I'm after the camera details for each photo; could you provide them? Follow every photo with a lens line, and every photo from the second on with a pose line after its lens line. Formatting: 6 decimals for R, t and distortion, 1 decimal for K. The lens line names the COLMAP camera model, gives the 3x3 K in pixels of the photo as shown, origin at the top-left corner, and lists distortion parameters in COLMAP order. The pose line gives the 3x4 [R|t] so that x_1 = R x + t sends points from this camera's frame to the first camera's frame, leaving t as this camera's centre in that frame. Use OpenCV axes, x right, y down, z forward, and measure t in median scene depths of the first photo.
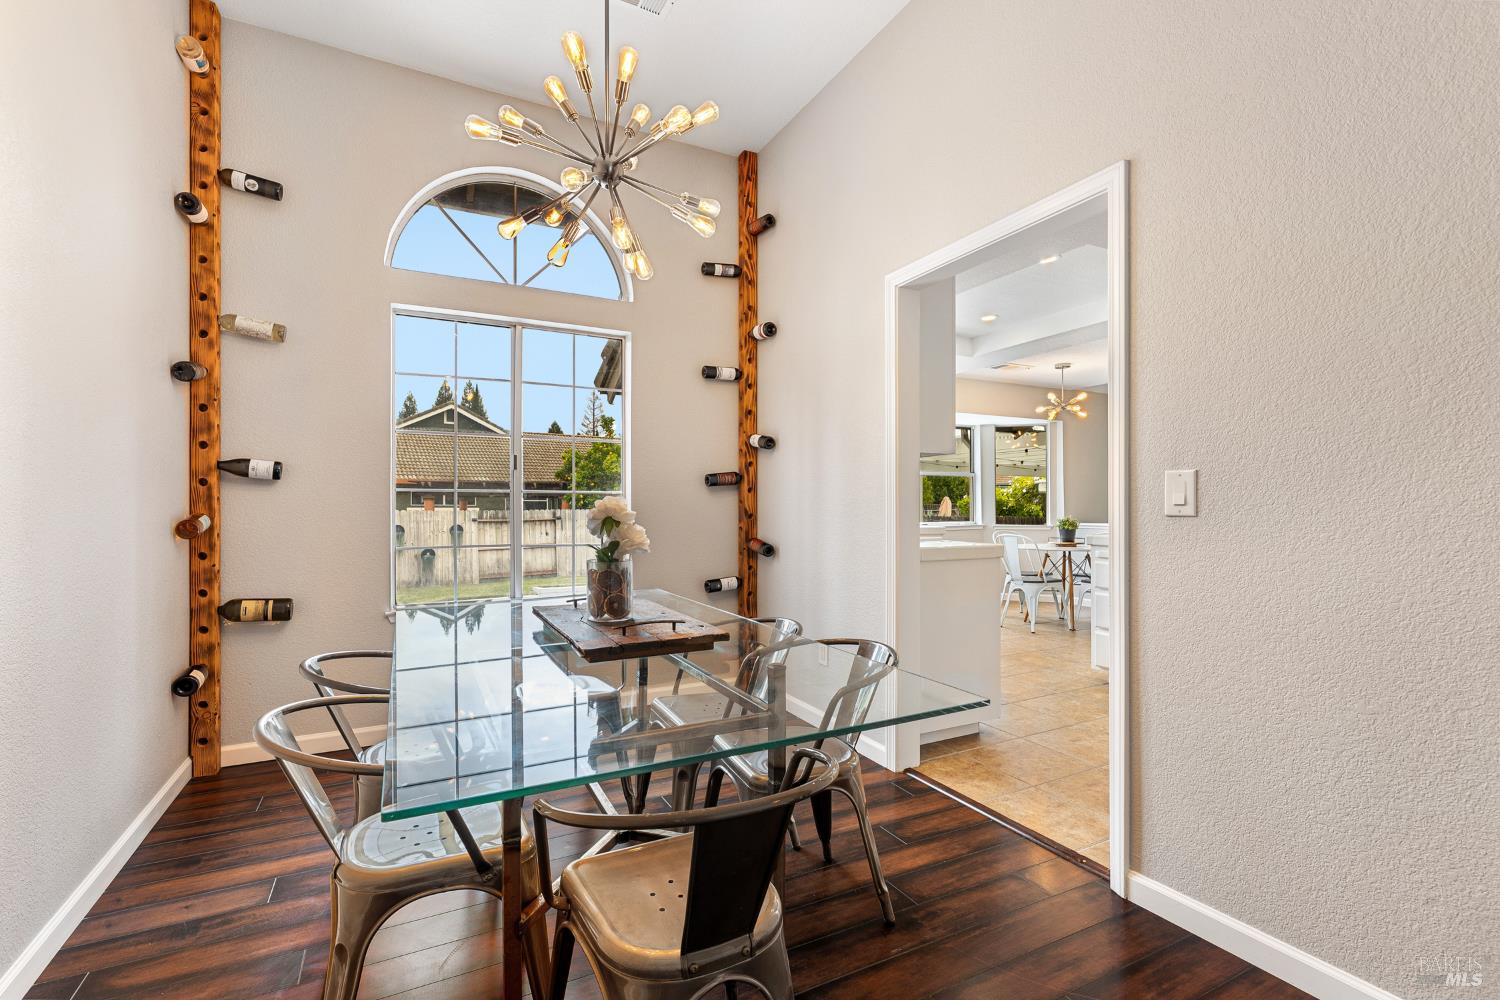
lens RADIAL K [[668.0, 0, 736.9], [0, 668.0, 500.3], [0, 0, 1]] dist [-0.000082, -0.000080]
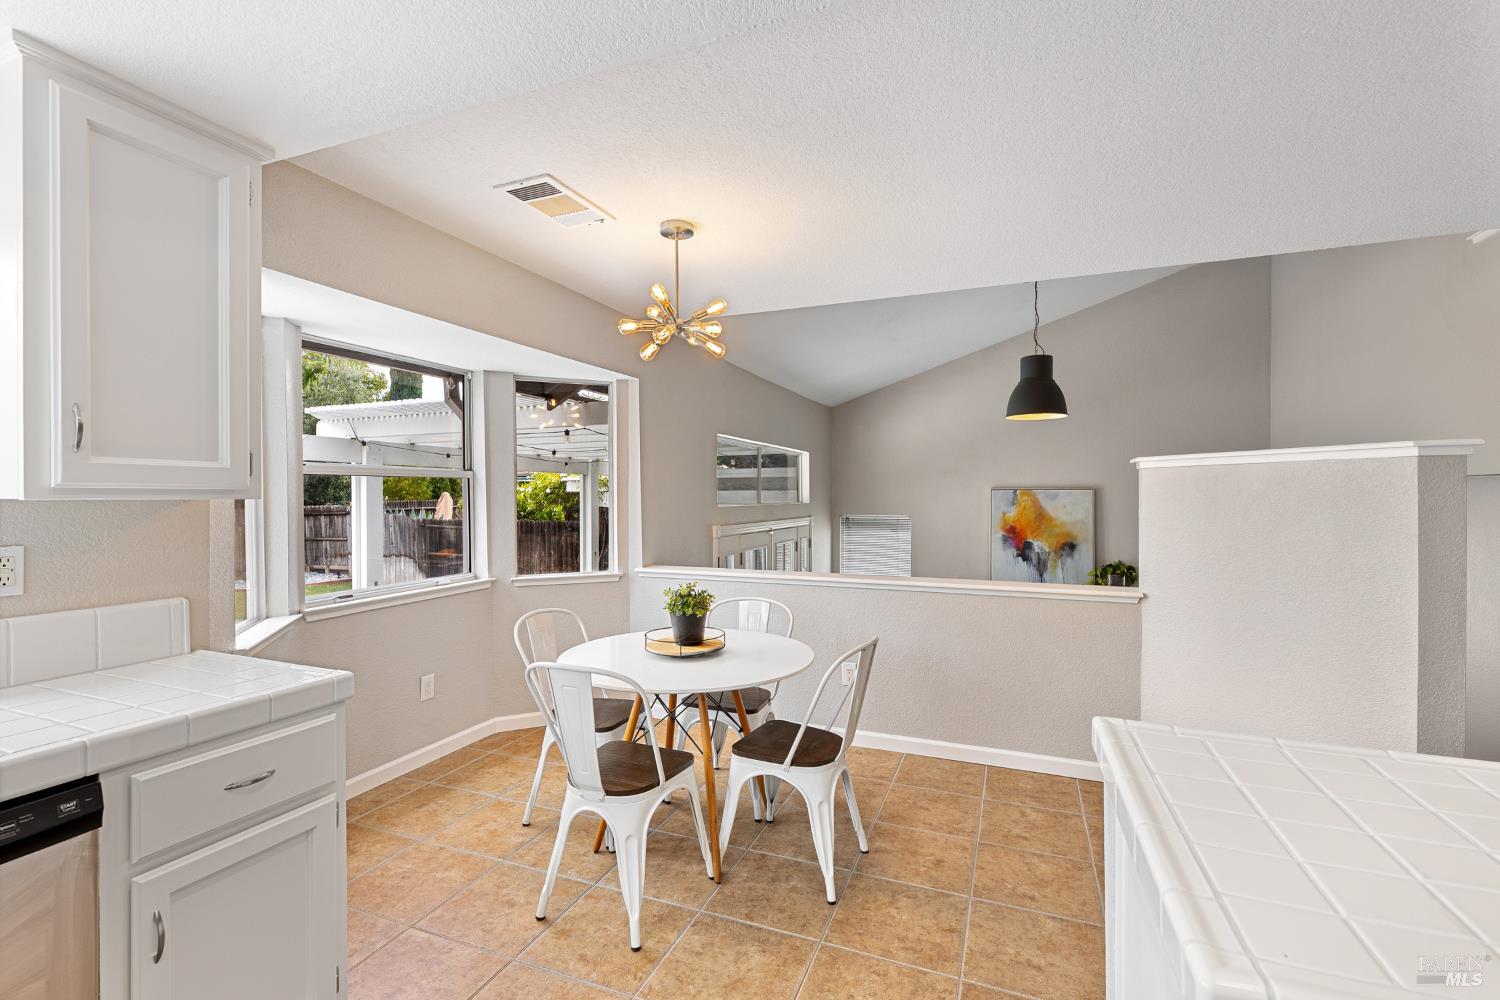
lens RADIAL K [[668.0, 0, 749.5], [0, 668.0, 497.0], [0, 0, 1]] dist [-0.000082, -0.000080]
pose [[0.752540, -0.004636, 0.658530, 0.171700], [-0.003934, 0.999926, 0.011535, -0.025875], [-0.658535, -0.011271, 0.752466, 0.460112]]
